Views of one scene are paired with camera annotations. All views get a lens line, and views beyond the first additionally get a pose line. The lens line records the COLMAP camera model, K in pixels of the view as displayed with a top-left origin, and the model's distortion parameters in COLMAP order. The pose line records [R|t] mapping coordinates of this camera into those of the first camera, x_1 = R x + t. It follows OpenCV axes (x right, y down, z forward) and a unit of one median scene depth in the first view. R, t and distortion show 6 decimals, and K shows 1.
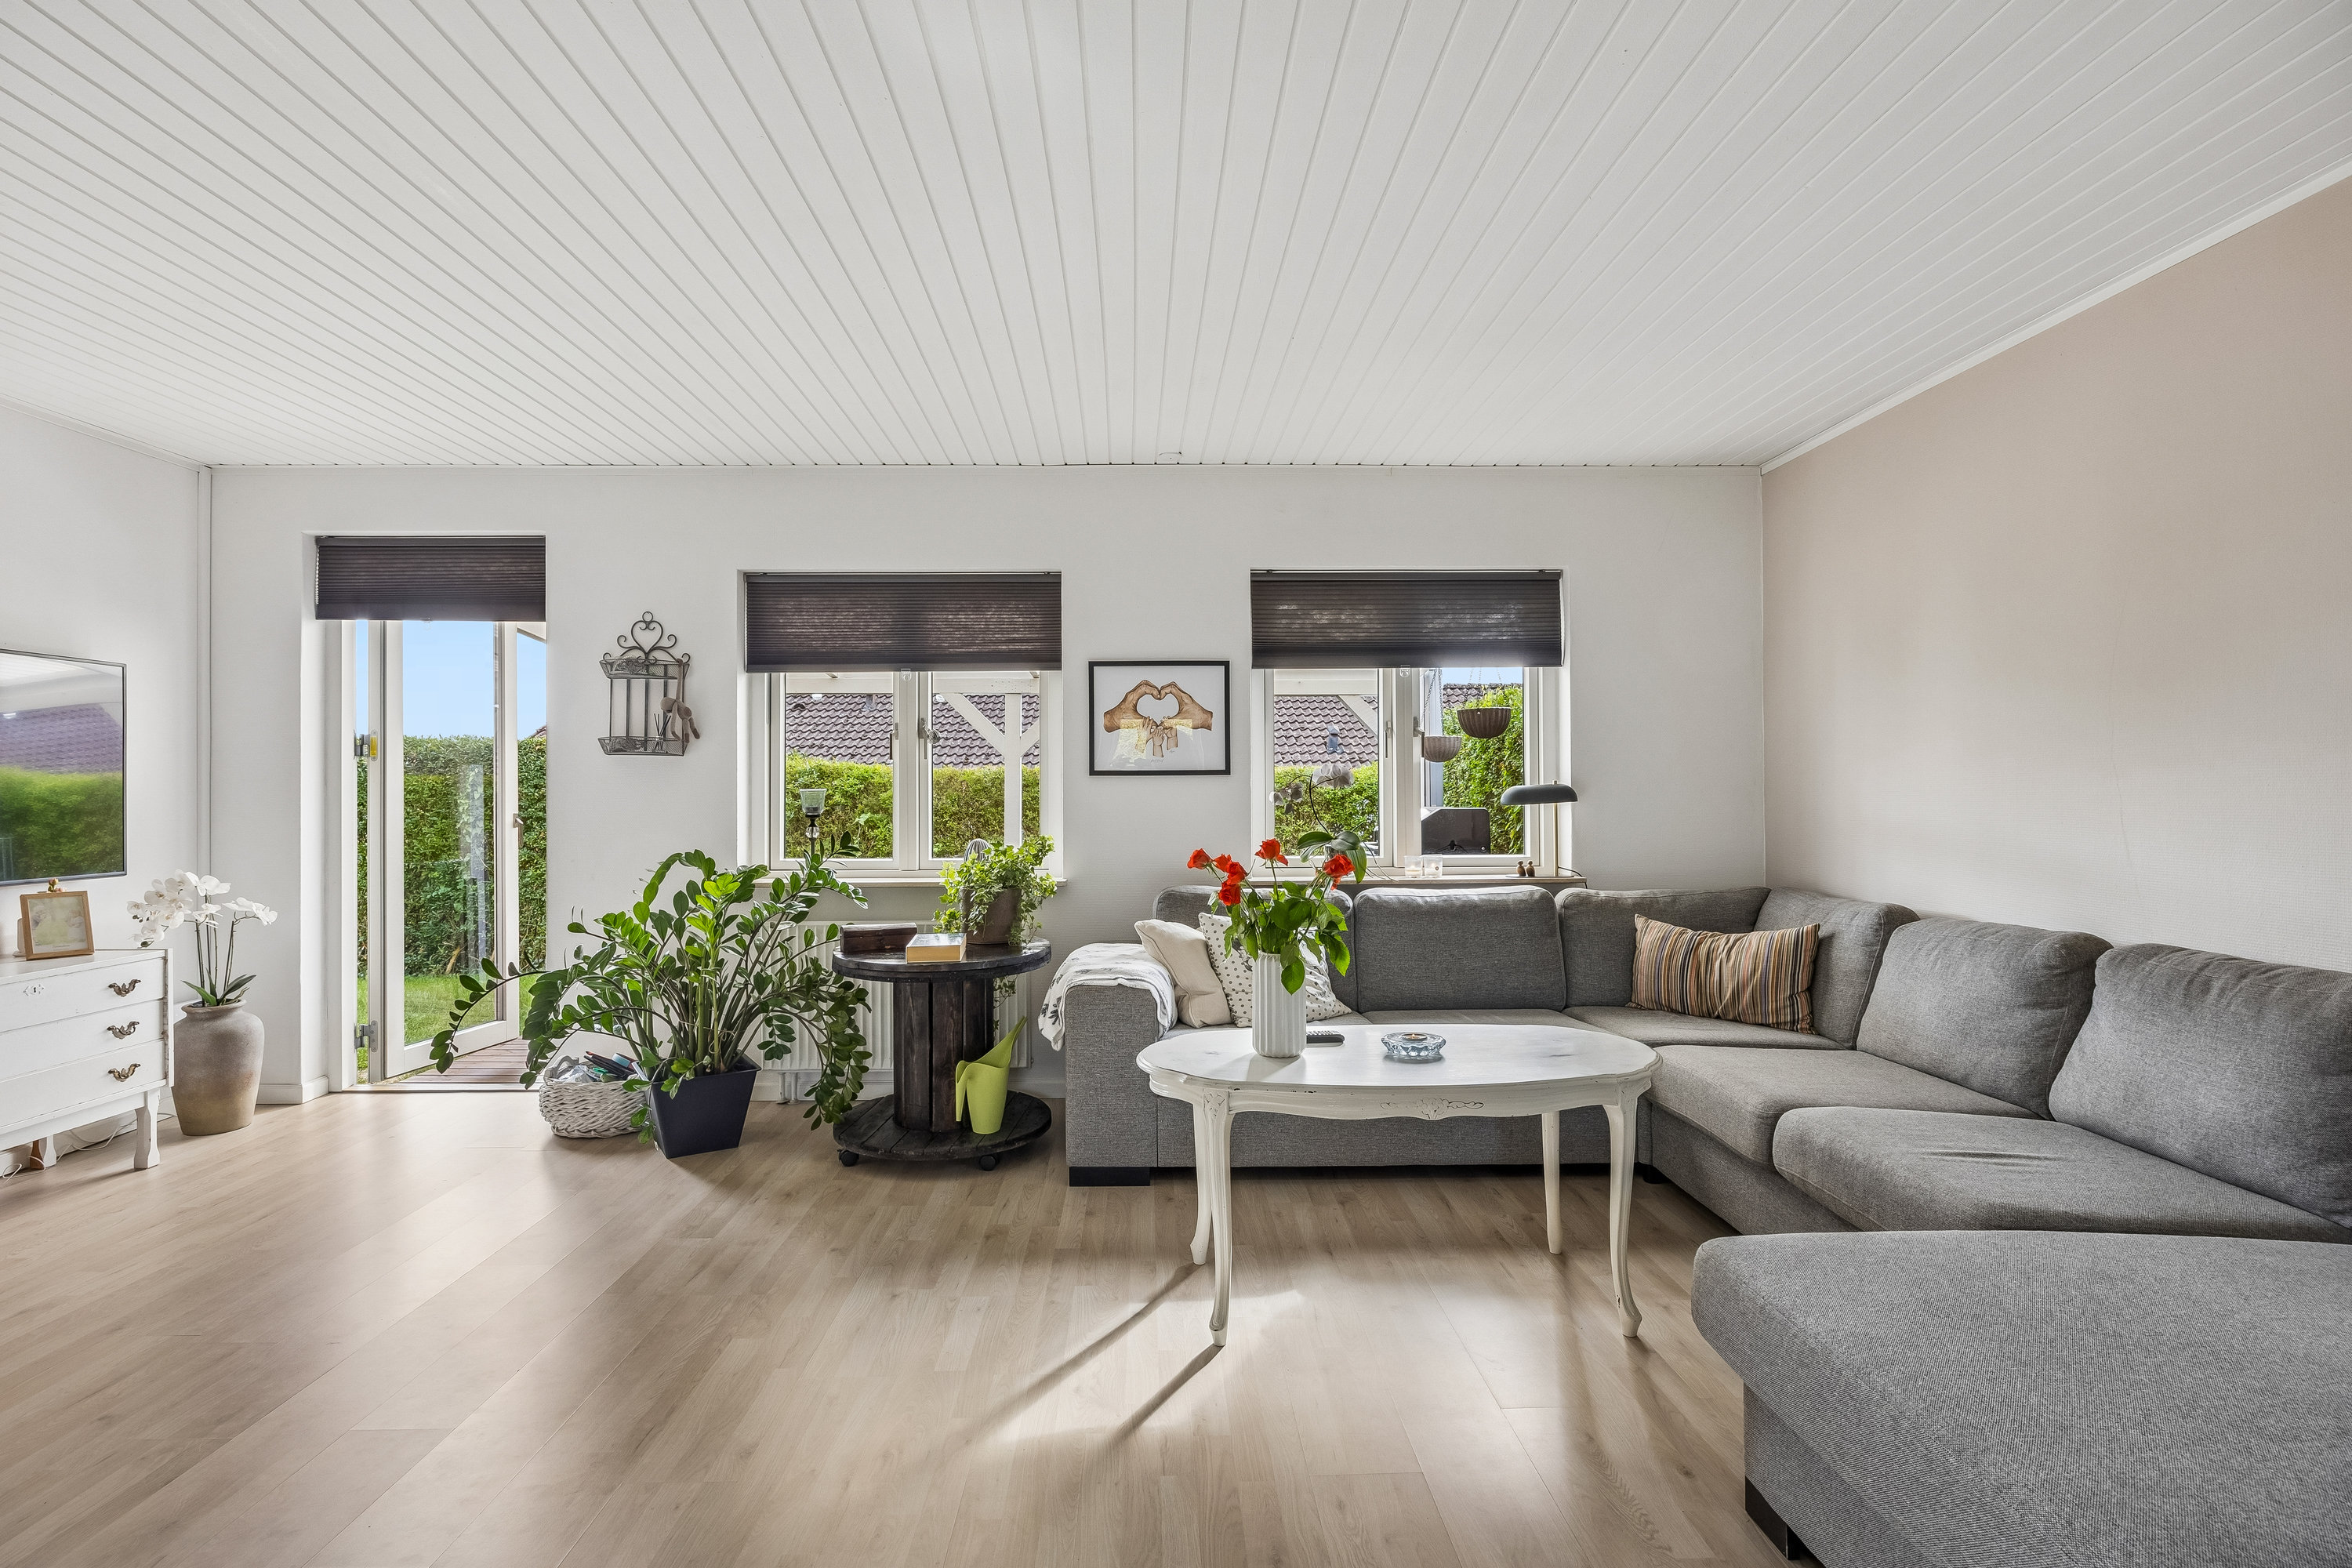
lens RADIAL K [[1221.4, 0, 1172.8], [0, 1221.4, 784.9], [0, 0, 1]] dist [-0.000733, -0.000078]
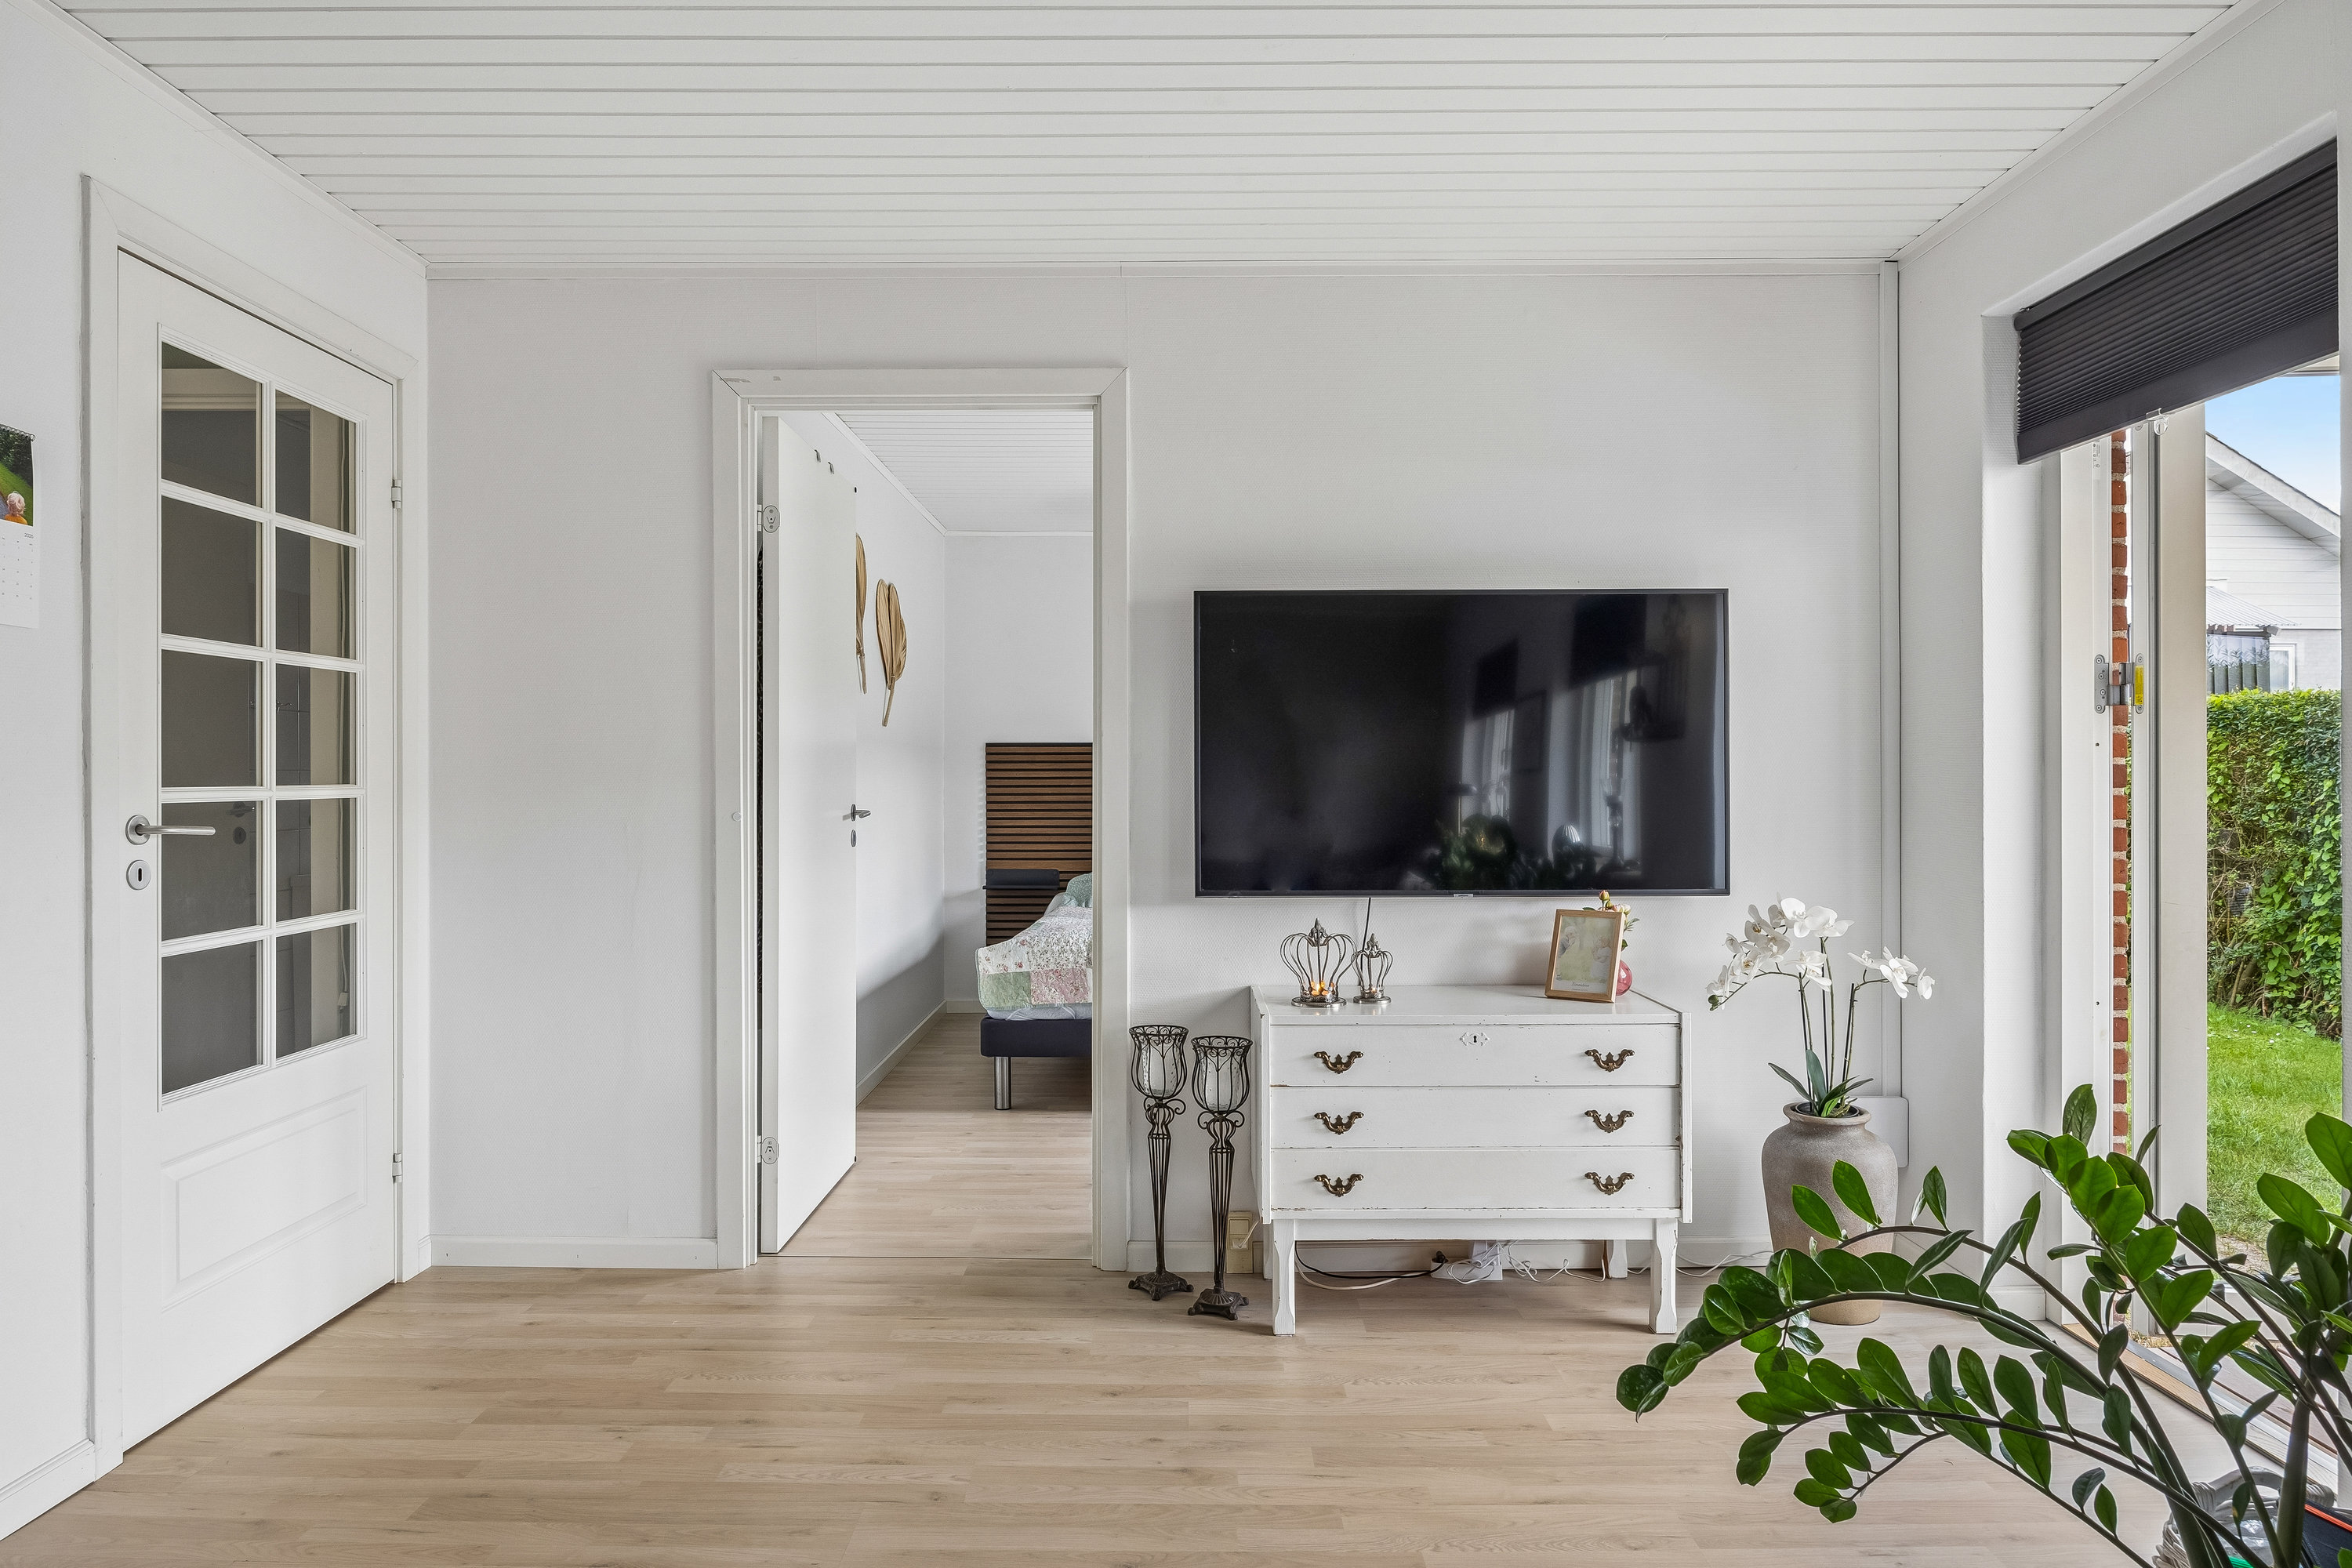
lens RADIAL K [[1378.7, 0, 1174.4], [0, 1378.7, 788.6], [0, 0, 1]] dist [-0.004786, -0.000338]
pose [[-0.027212, -0.002935, -0.999625, -0.076411], [0.007083, 0.999970, -0.003129, 0.014898], [0.999605, -0.007165, -0.027191, 0.749584]]
